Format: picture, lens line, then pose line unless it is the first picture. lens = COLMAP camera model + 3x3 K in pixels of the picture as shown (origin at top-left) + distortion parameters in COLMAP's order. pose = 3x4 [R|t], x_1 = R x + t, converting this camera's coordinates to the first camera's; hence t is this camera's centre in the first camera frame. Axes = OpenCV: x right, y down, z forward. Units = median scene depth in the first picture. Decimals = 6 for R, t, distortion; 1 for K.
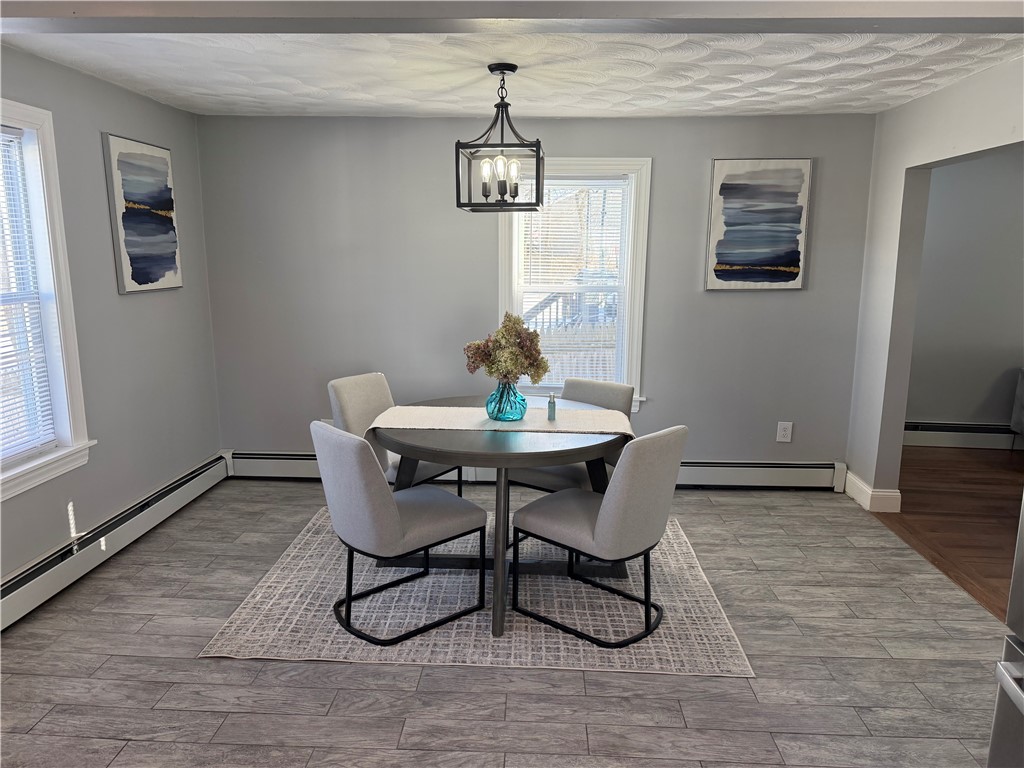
lens RADIAL K [[720.1, 0, 498.4], [0, 720.1, 370.4], [0, 0, 1]] dist [0.065293, -0.032839]
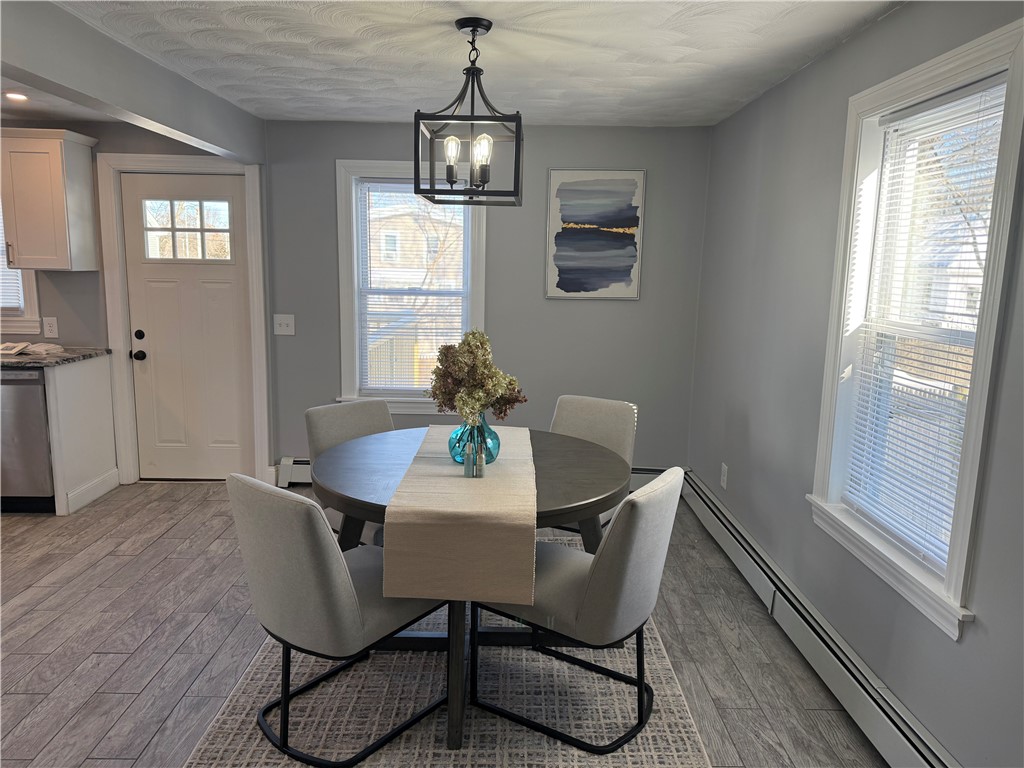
lens RADIAL K [[720.1, 0, 502.7], [0, 720.1, 389.0], [0, 0, 1]] dist [0.065293, -0.032839]
pose [[0.057483, 0.158052, -0.985756, 0.697703], [-0.181139, 0.972652, 0.145387, -0.117918], [0.981776, 0.170202, 0.084540, 0.838608]]
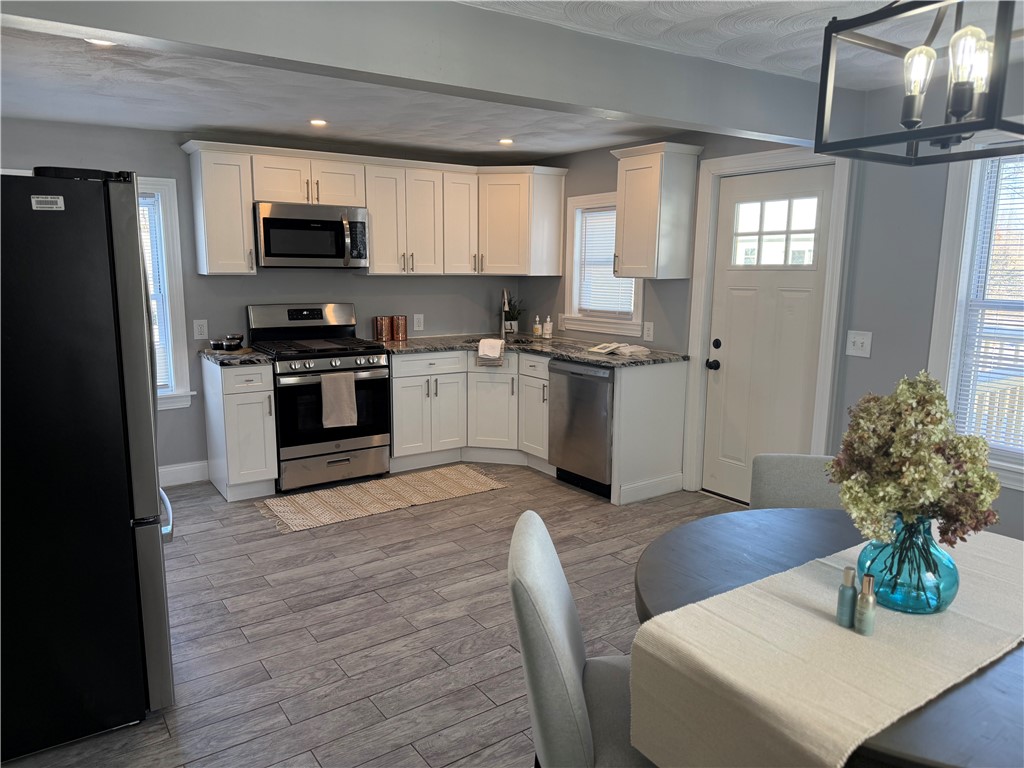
lens RADIAL K [[720.1, 0, 525.6], [0, 720.1, 397.5], [0, 0, 1]] dist [0.065293, -0.032839]
pose [[-0.771070, 0.097208, -0.629287, 0.432069], [-0.123554, 0.946654, 0.297625, -0.149464], [0.624648, 0.307240, -0.717926, 1.014230]]
